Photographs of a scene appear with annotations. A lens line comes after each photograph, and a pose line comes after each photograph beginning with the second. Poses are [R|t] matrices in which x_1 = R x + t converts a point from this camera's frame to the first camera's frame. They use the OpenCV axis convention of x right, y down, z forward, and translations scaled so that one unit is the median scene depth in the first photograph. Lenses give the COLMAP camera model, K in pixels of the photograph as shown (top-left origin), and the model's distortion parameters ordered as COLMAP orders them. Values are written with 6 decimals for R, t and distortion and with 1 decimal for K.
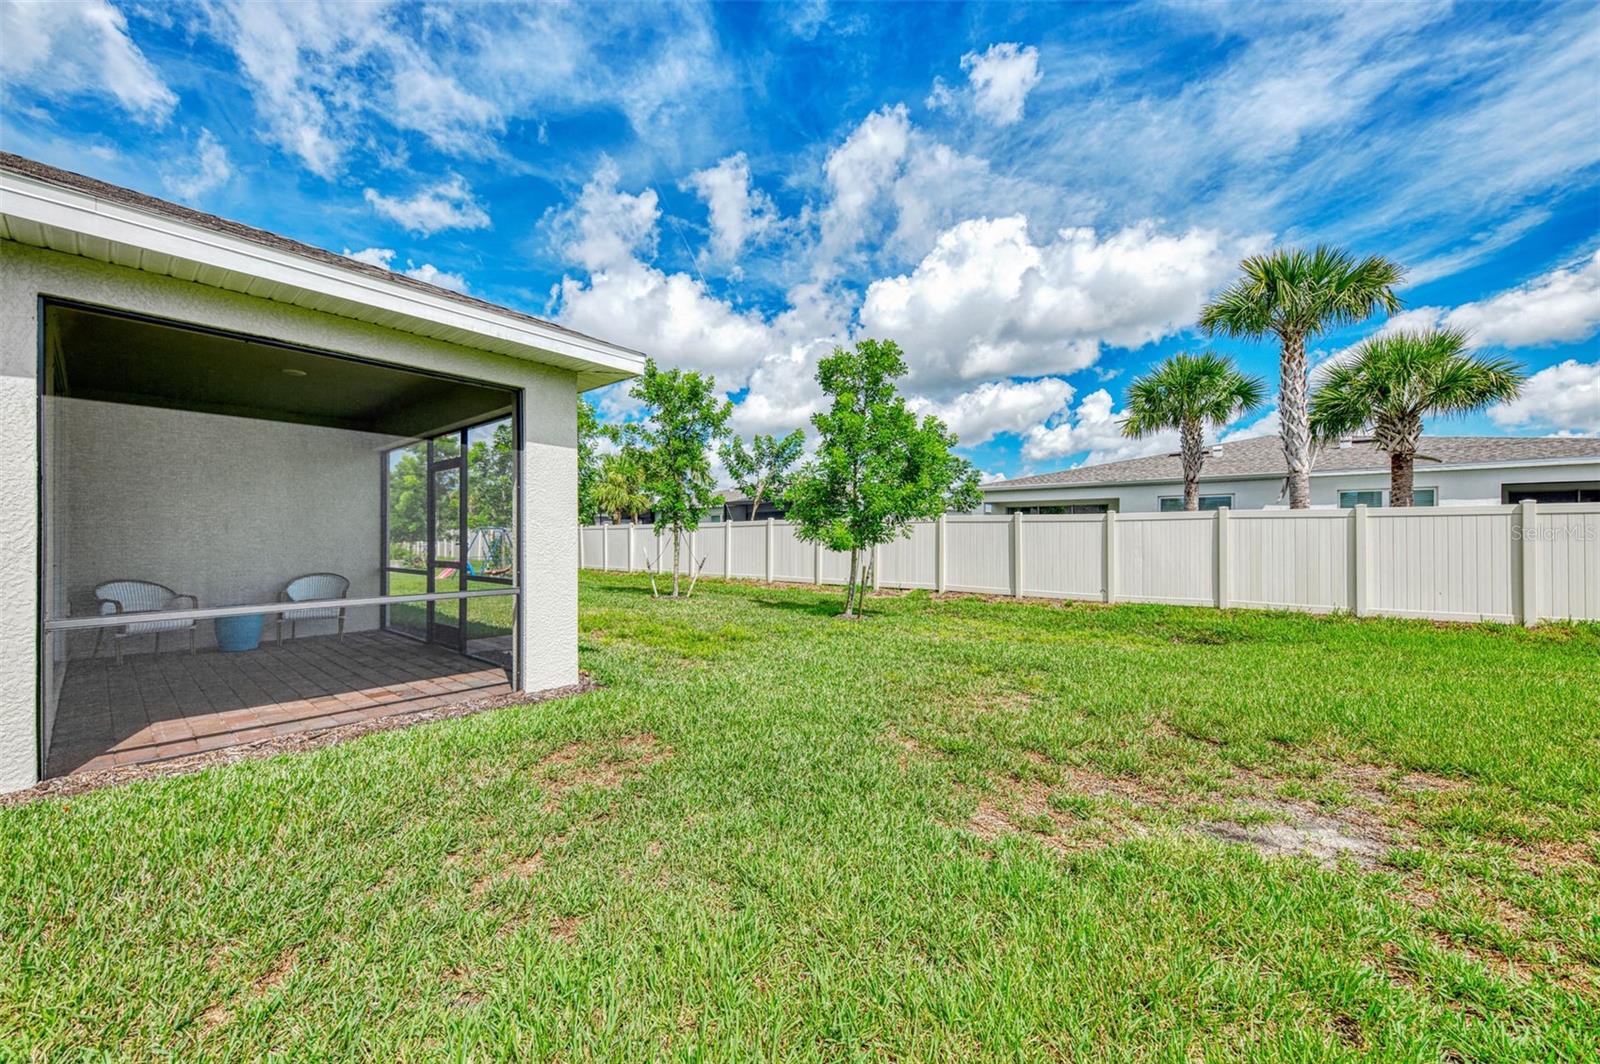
lens RADIAL K [[593.8, 0, 800.0], [0, 593.8, 532.0], [0, 0, 1]] dist [0.000916, -0.000211]
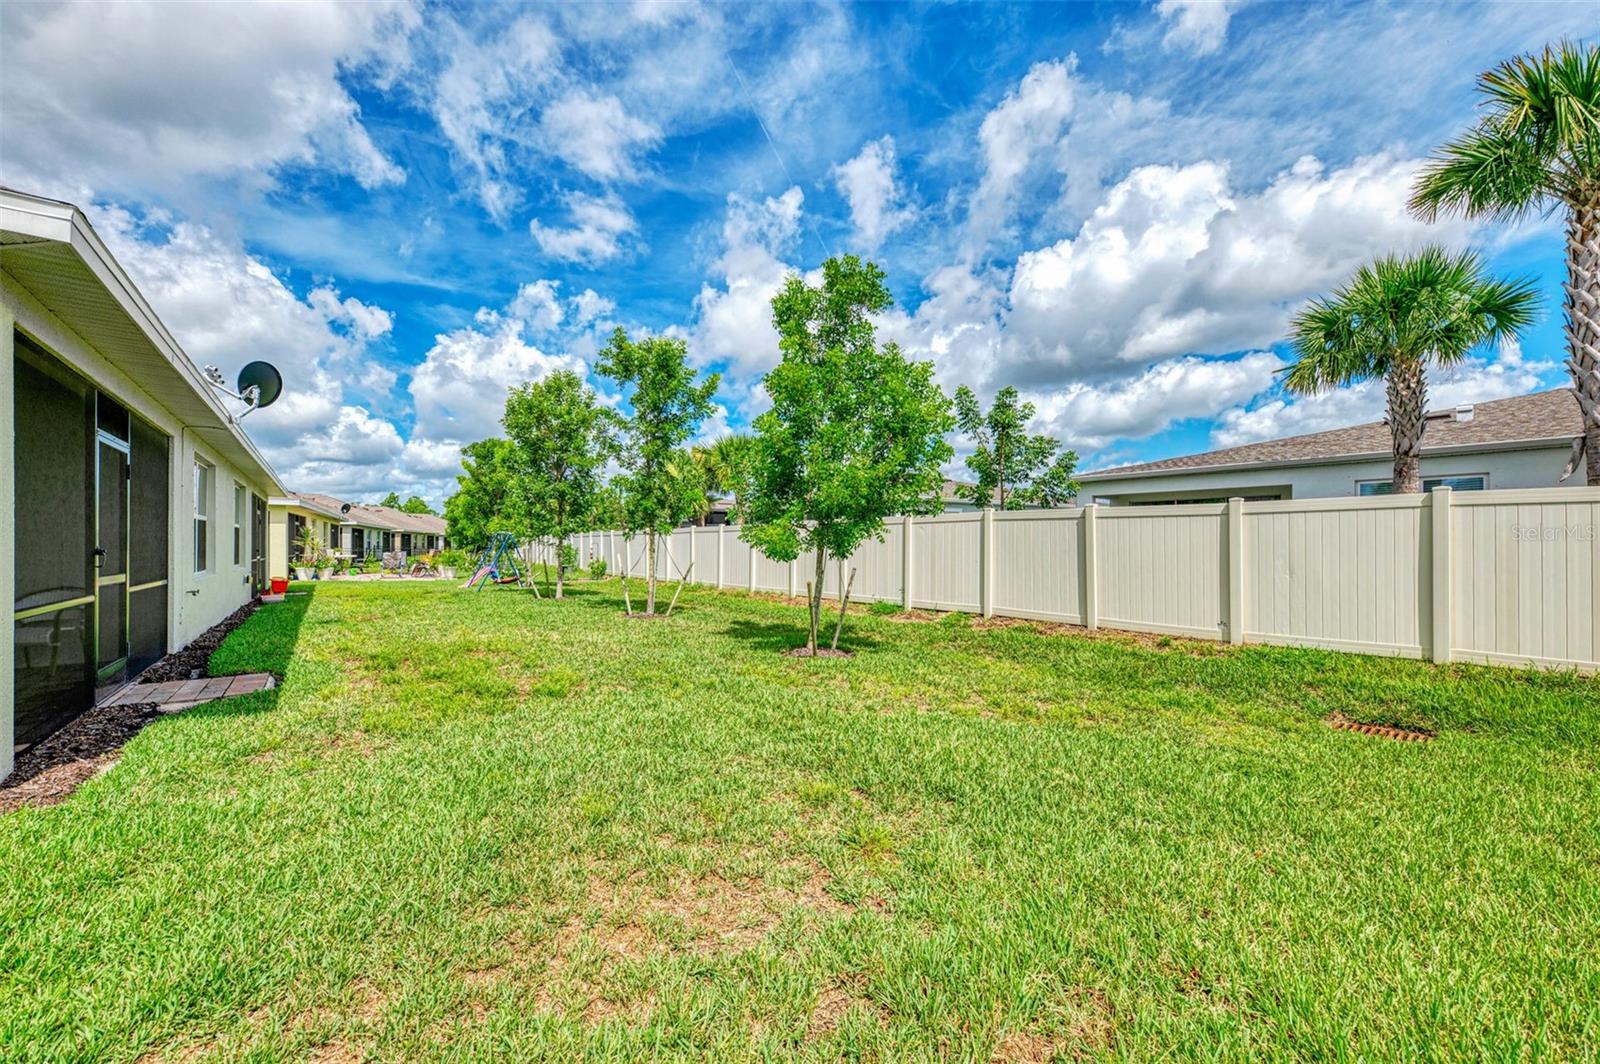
lens RADIAL K [[623.2, 0, 796.8], [0, 623.2, 538.6], [0, 0, 1]] dist [0.009976, -0.005935]
pose [[0.973300, -0.002544, -0.229522, 0.184892], [0.002659, 0.999996, 0.000192, 0.004547], [0.229521, -0.000797, 0.973303, 0.200043]]
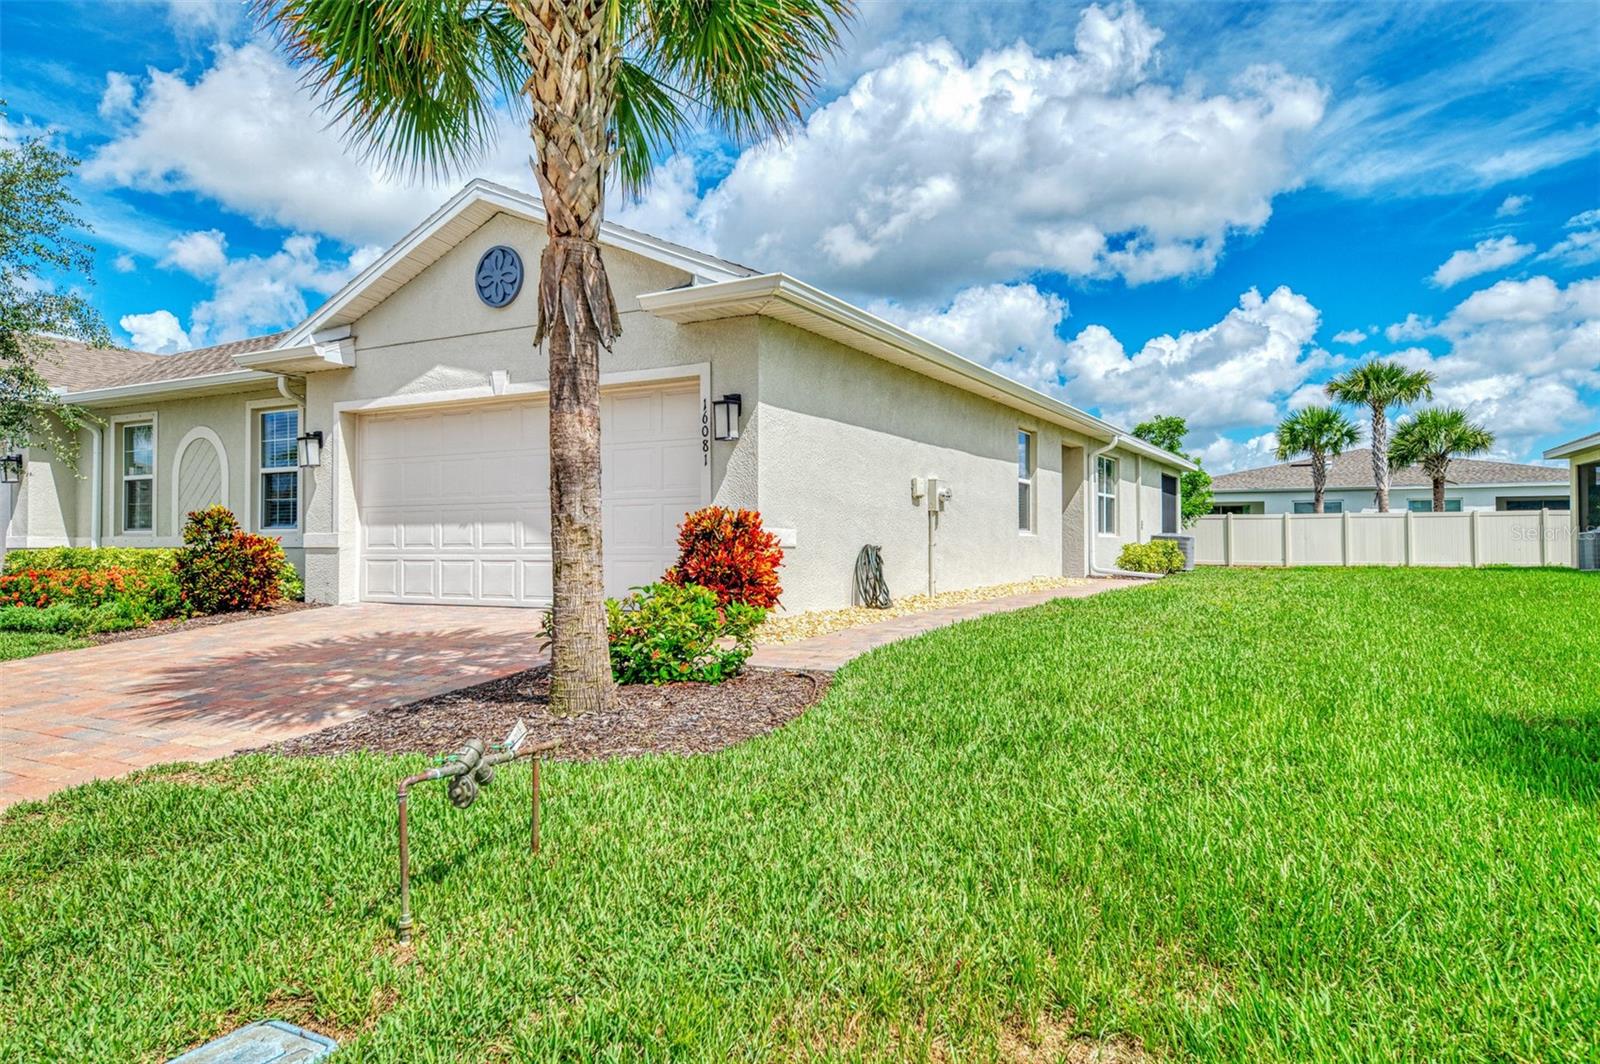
lens RADIAL K [[1059.6, 0, 727.7], [0, 1059.6, 509.6], [0, 0, 1]] dist [-0.064999, 0.037378]
pose [[0.991413, 0.006277, 0.130616, -1.242492], [-0.002696, 0.999616, -0.027569, 0.035455], [-0.130739, 0.026980, 0.991050, -1.499956]]
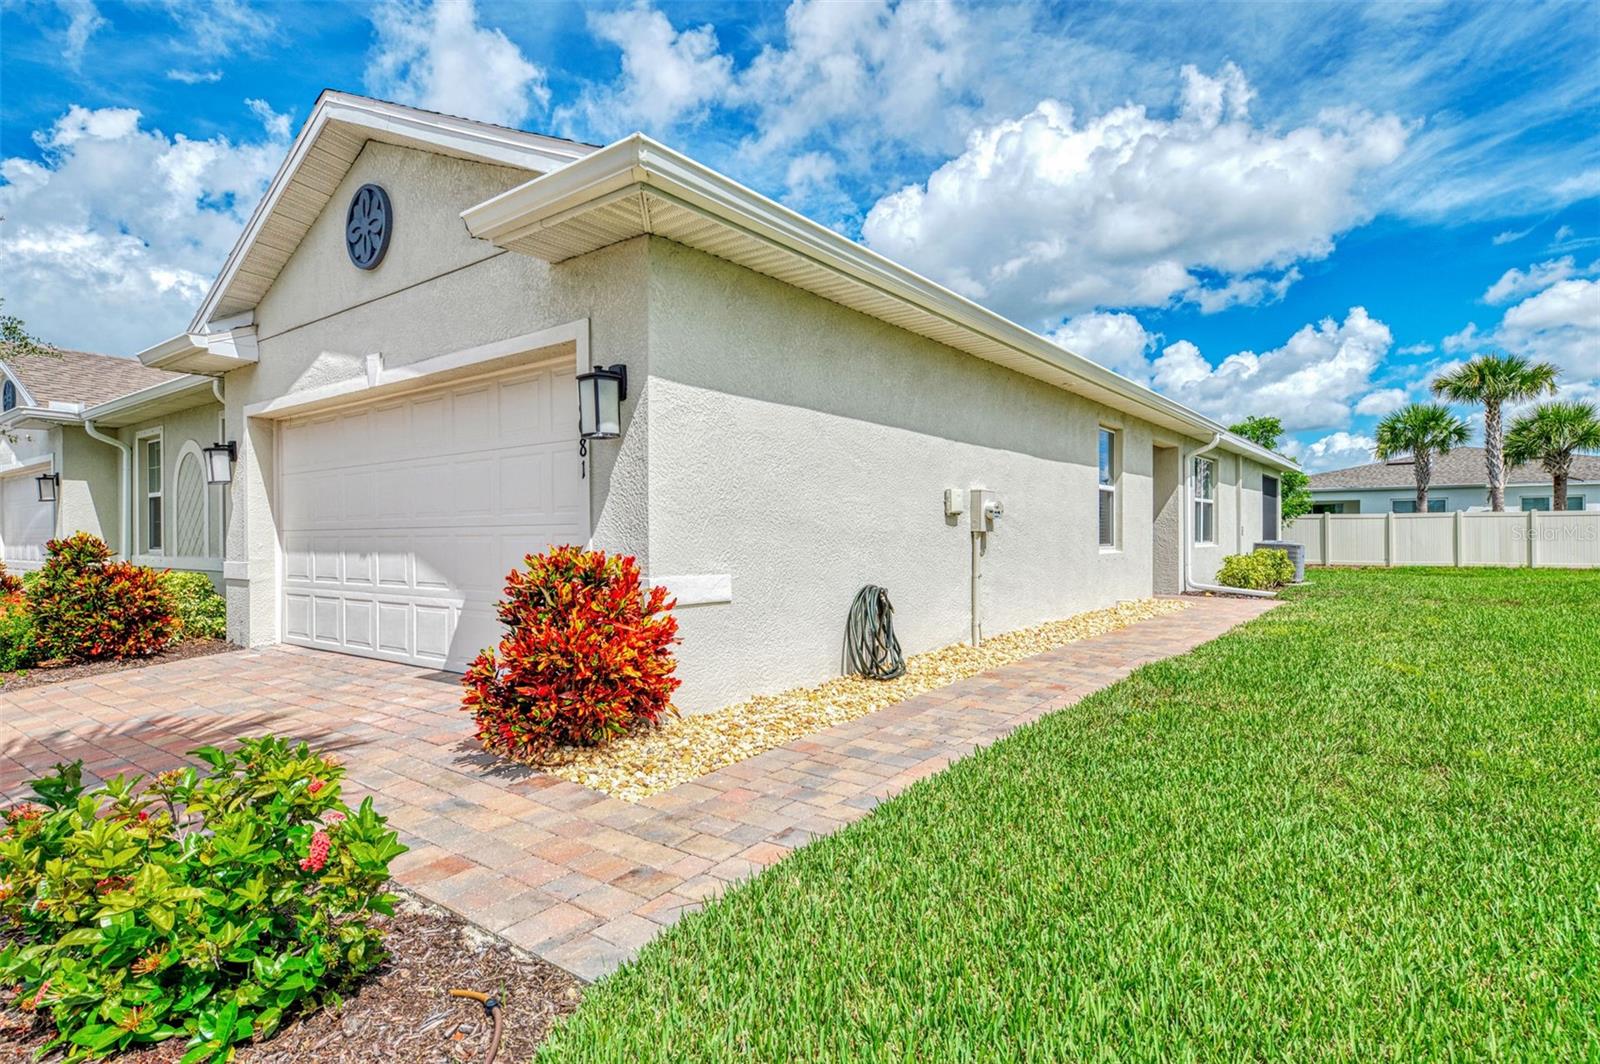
lens RADIAL K [[844.3, 0, 765.8], [0, 844.3, 533.0], [0, 0, 1]] dist [-0.004894, -0.000612]
pose [[0.999919, -0.003088, 0.012384, -1.092428], [0.003059, 0.999993, 0.002334, 0.010085], [-0.012392, -0.002295, 0.999921, -1.170528]]
